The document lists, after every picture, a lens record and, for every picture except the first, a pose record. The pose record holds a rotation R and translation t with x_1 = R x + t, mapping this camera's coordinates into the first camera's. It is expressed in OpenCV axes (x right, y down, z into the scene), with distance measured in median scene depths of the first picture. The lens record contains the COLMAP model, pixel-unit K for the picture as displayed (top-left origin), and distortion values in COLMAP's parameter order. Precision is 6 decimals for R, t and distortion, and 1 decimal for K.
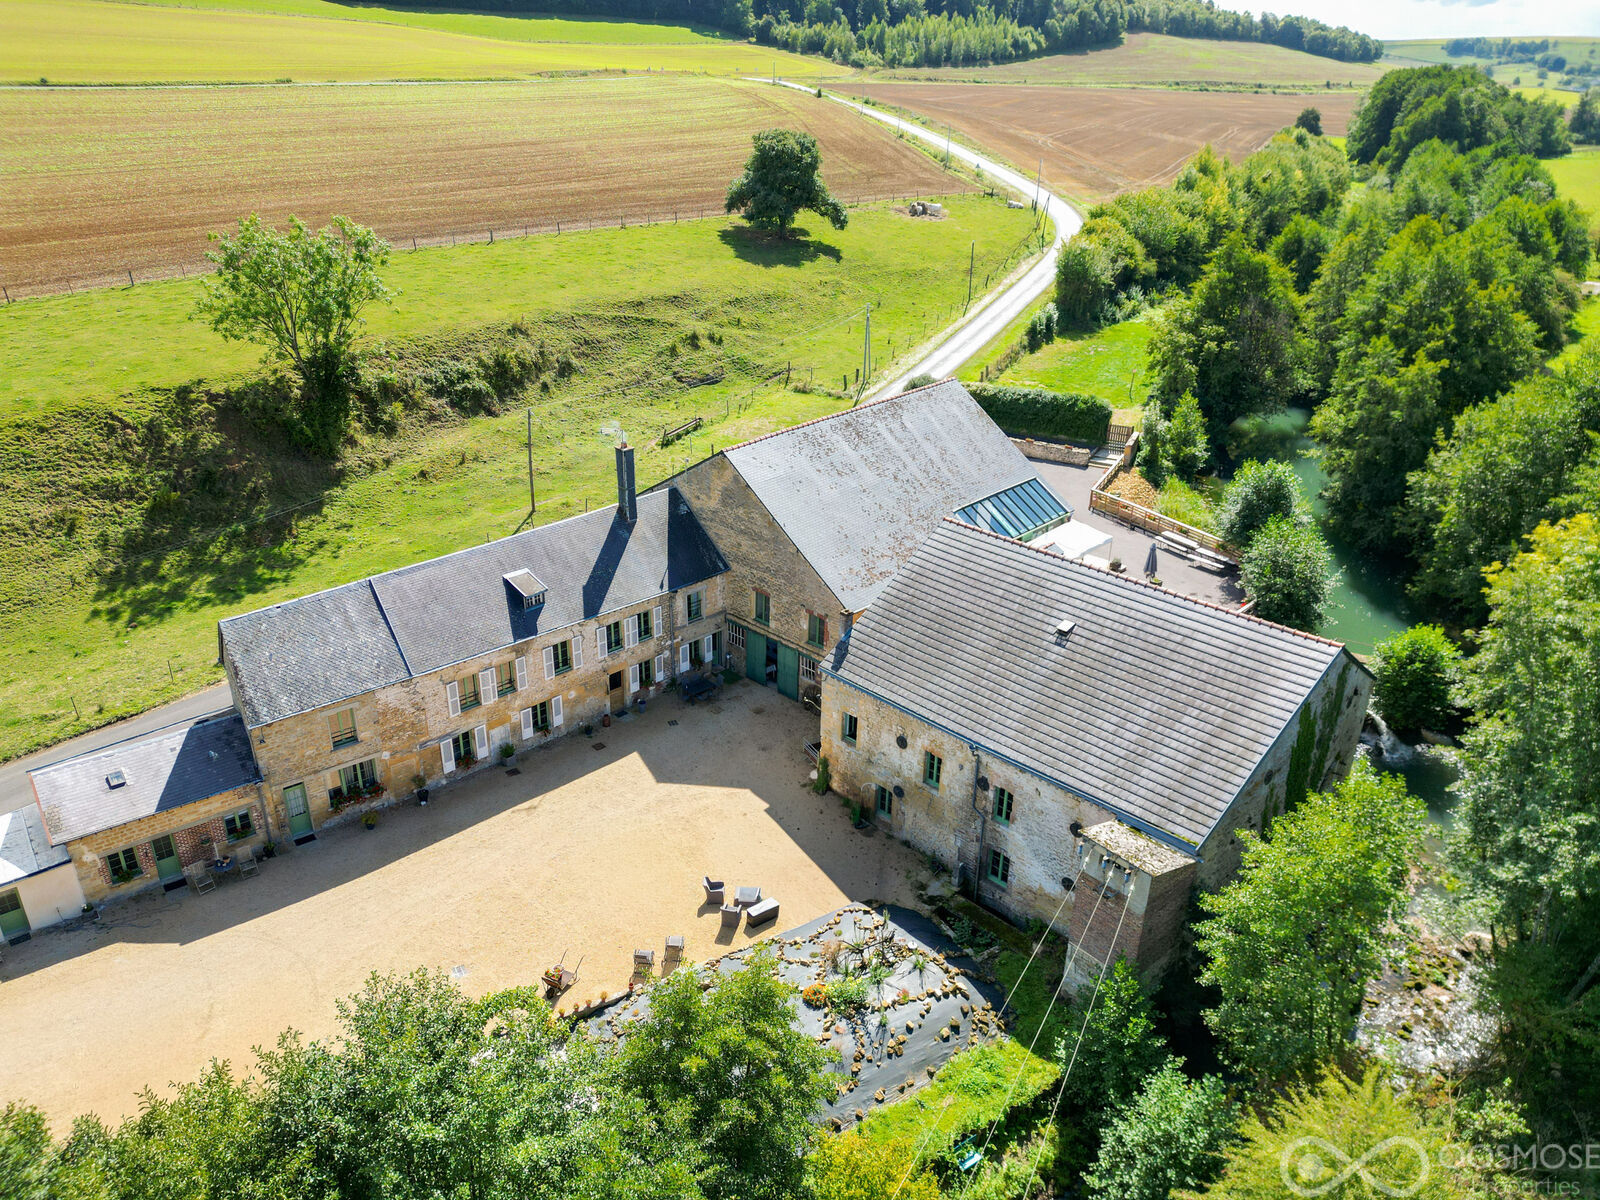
lens RADIAL K [[1073.1, 0, 800.0], [0, 1073.1, 600.0], [0, 0, 1]] dist [0.015951, -0.000596]
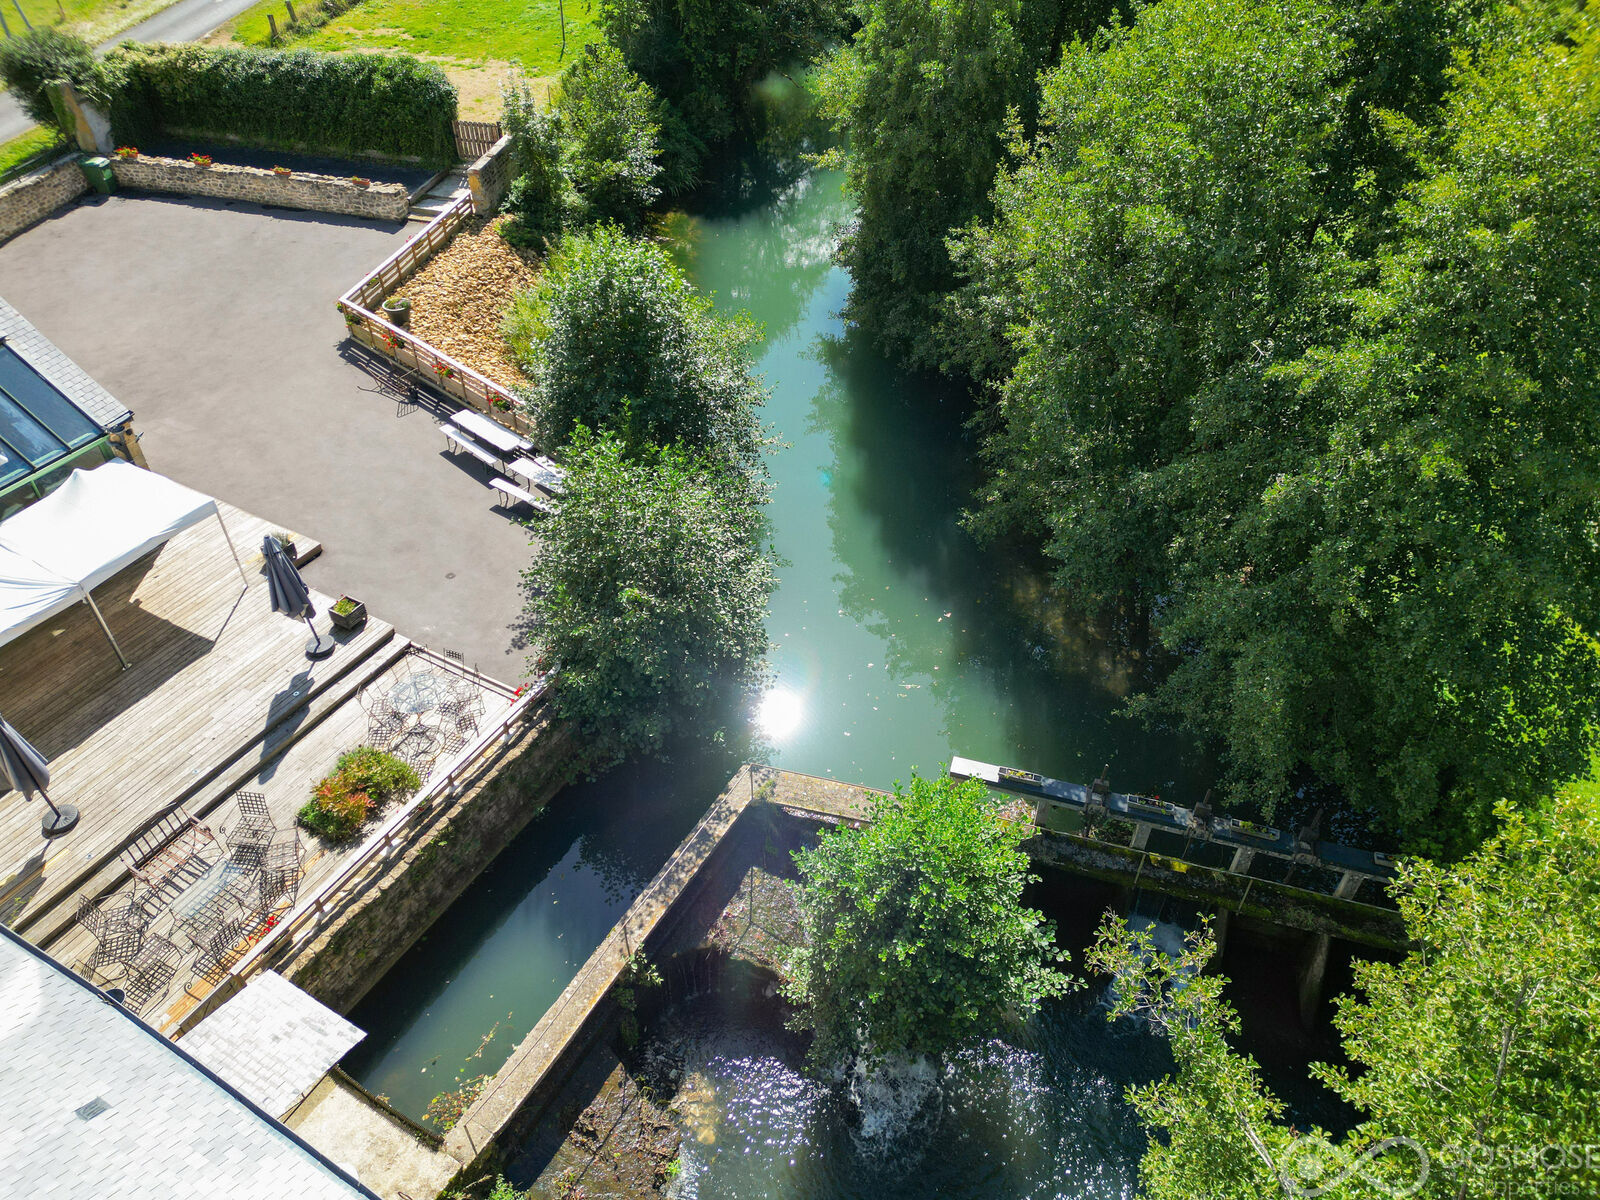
lens RADIAL K [[1073.1, 0, 800.0], [0, 1073.1, 600.0], [0, 0, 1]] dist [0.015951, -0.000596]
pose [[0.965196, -0.171276, 0.197641, 0.348379], [0.108814, 0.950196, 0.292038, -0.094695], [-0.237817, -0.260368, 0.935763, 0.514219]]
